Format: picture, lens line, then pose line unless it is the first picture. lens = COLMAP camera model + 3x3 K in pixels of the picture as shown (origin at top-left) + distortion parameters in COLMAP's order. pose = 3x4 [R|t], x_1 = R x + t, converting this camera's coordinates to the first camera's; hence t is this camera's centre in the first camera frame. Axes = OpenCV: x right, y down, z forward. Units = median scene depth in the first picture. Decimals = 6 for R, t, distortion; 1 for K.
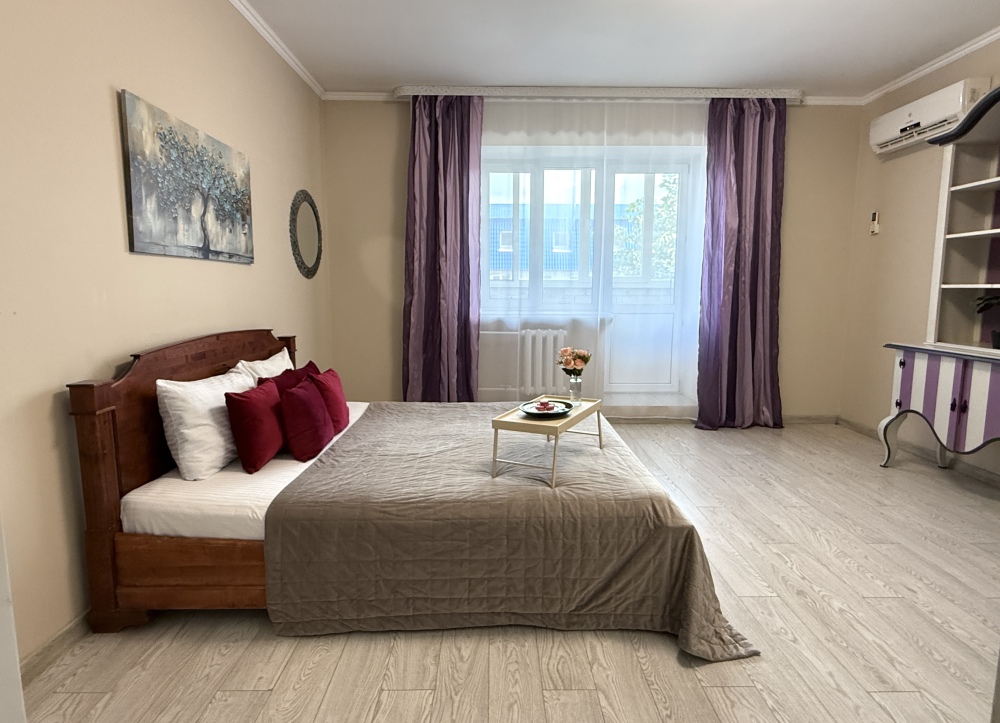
lens RADIAL K [[511.1, 0, 504.1], [0, 511.1, 342.6], [0, 0, 1]] dist [0.003864, 0.001067]
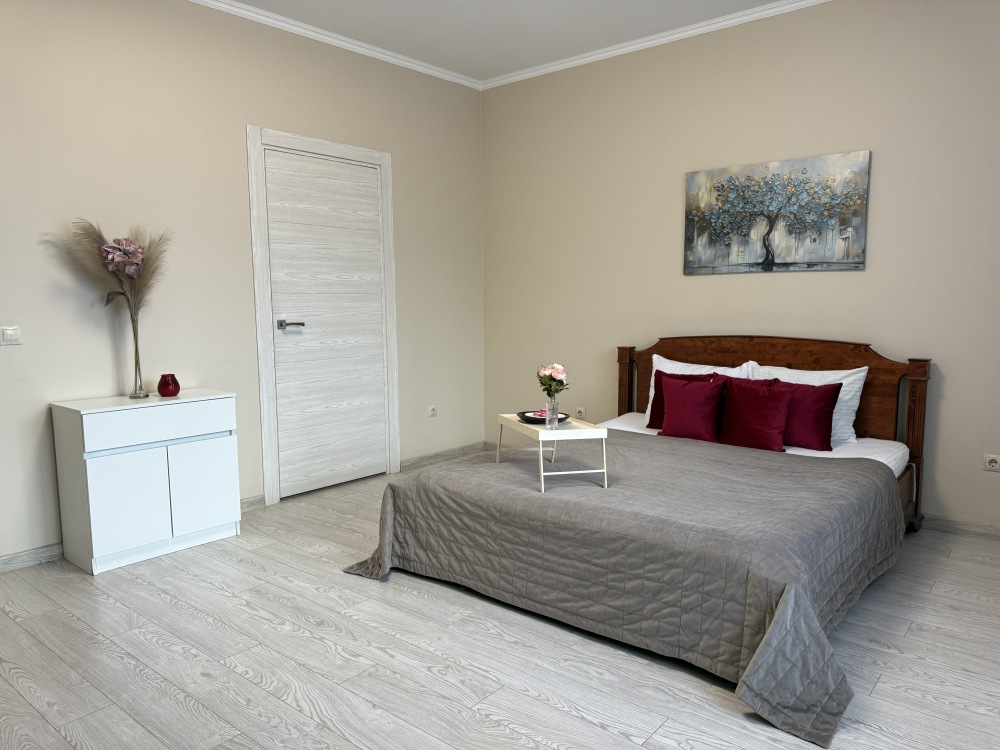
lens RADIAL K [[712.8, 0, 496.1], [0, 712.8, 378.9], [0, 0, 1]] dist [0.019555, -0.017888]
pose [[-0.653541, 0.084914, -0.752113, 1.173941], [-0.075935, 0.981318, 0.176774, -0.182708], [0.753073, 0.172641, -0.634883, 1.781848]]
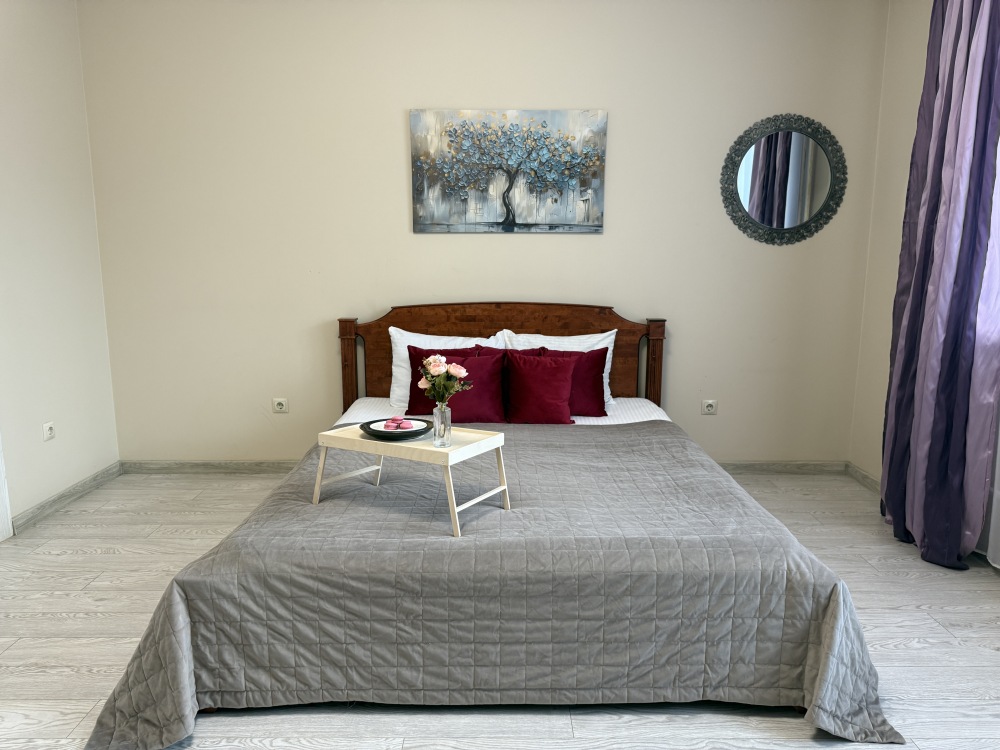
lens RADIAL K [[688.9, 0, 500.9], [0, 688.9, 394.3], [0, 0, 1]] dist [0.035480, -0.039621]
pose [[-0.006605, 0.191102, -0.981548, 1.012760], [-0.106249, 0.975879, 0.190713, -0.117416], [0.994318, 0.105548, 0.013859, 1.108033]]
